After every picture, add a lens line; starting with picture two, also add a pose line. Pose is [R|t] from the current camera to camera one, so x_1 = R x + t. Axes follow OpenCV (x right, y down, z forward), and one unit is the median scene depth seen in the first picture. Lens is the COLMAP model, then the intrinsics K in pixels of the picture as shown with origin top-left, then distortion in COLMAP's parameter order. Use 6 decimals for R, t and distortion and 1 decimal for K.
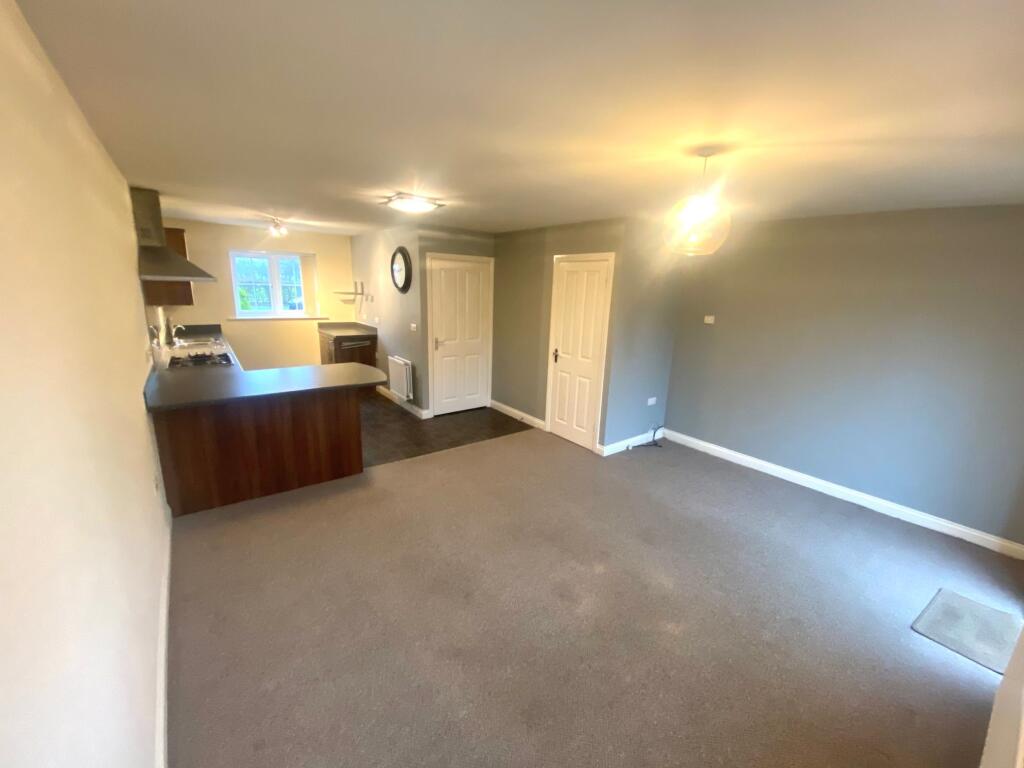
lens RADIAL K [[419.5, 0, 518.9], [0, 419.5, 385.5], [0, 0, 1]] dist [-0.002809, -0.000502]
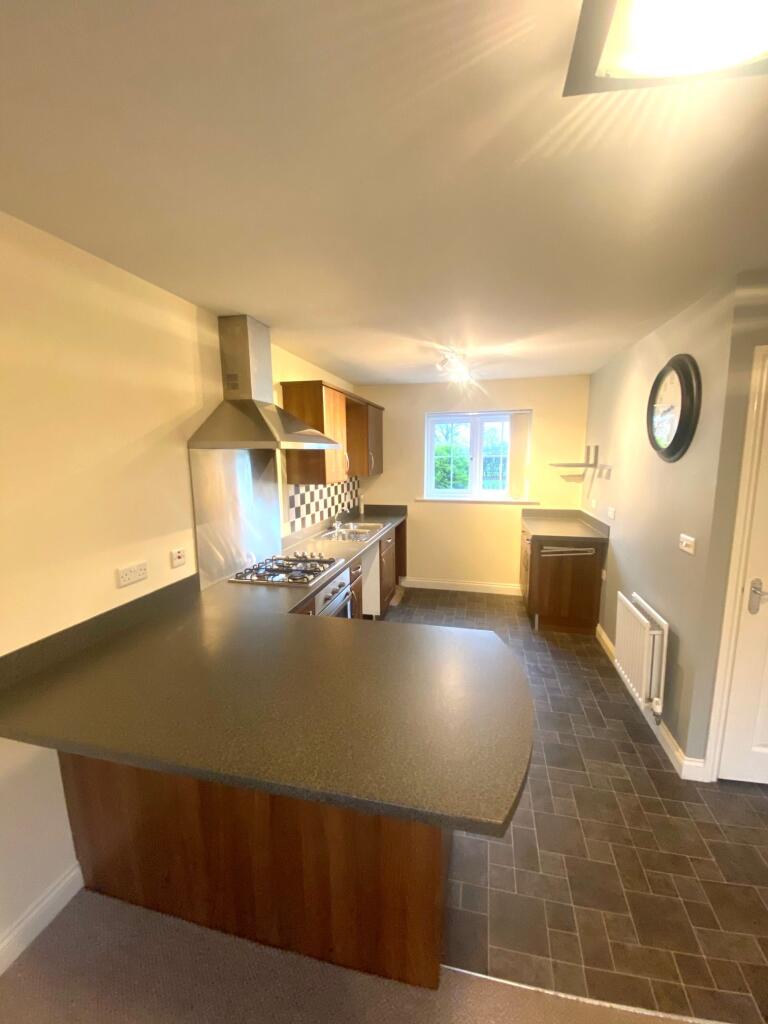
lens RADIAL K [[419.5, 0, 390.7], [0, 419.5, 521.1], [0, 0, 1]] dist [-0.002809, -0.000502]
pose [[0.641785, 0.082682, -0.762415, -0.110110], [-0.152333, 0.988104, -0.021073, -0.092138], [0.751603, 0.129665, 0.646746, 0.446270]]
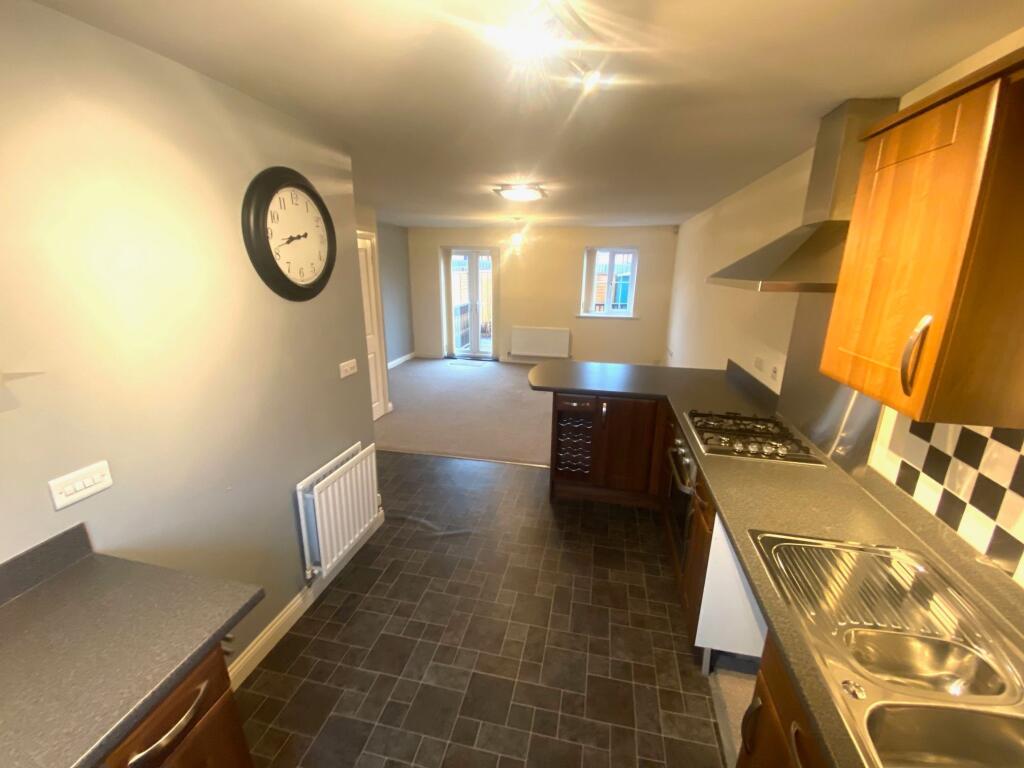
lens RADIAL K [[419.5, 0, 513.3], [0, 419.5, 386.0], [0, 0, 1]] dist [-0.002809, -0.000502]
pose [[-0.645372, -0.229204, 0.728670, -0.616979], [0.187752, 0.877061, 0.442170, -0.255927], [-0.740435, 0.422173, -0.522997, 0.949378]]
